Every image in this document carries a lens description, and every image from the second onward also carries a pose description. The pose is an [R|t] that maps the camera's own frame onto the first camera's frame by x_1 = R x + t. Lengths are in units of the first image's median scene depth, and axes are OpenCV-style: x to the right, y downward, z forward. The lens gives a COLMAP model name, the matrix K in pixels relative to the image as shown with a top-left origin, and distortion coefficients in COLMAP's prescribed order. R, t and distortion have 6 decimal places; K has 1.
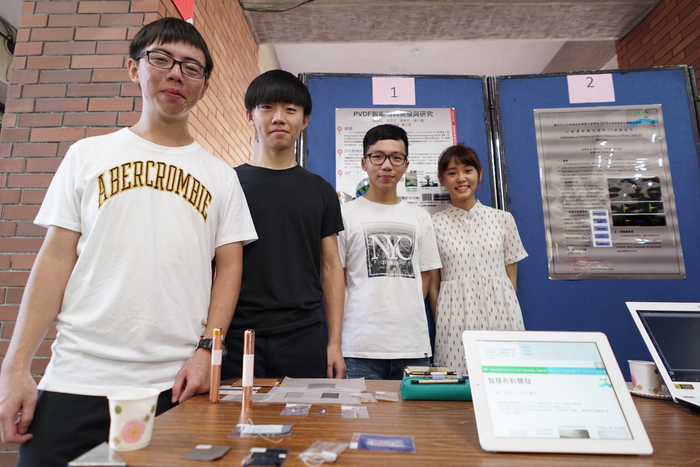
lens RADIAL K [[401.9, 0, 349.5], [0, 401.9, 231.3], [0, 0, 1]] dist [-0.037725, 0.015346]
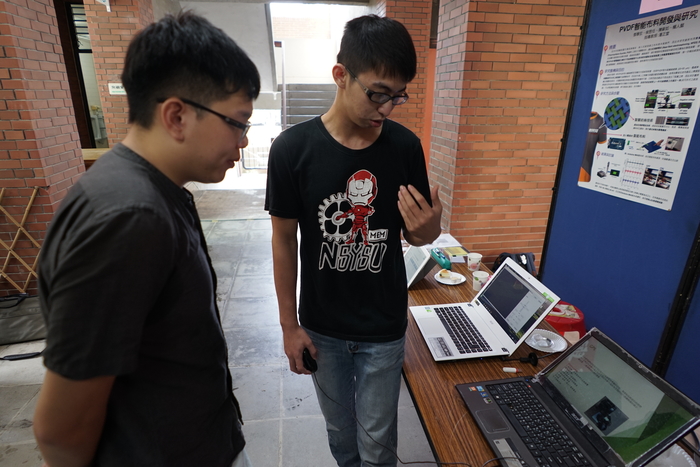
lens RADIAL K [[401.9, 0, 349.2], [0, 401.9, 233.2], [0, 0, 1]] dist [-0.037725, 0.015346]
pose [[0.164067, 0.316492, -0.934299, 1.008464], [0.161839, 0.925664, 0.341987, -0.269922], [0.973083, -0.207315, 0.100650, 0.120528]]
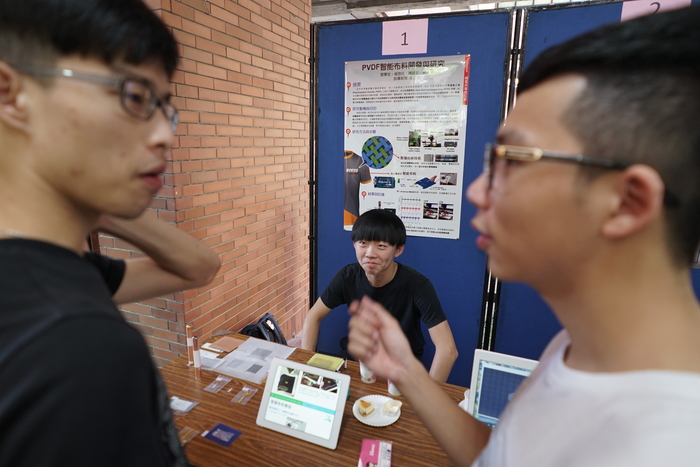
lens RADIAL K [[401.9, 0, 350.2], [0, 401.9, 233.6], [0, 0, 1]] dist [-0.037725, 0.015346]
pose [[0.939630, 0.093627, -0.329133, 0.347559], [0.040028, 0.925164, 0.377451, -0.289463], [0.339842, -0.367839, 0.865564, -0.013258]]
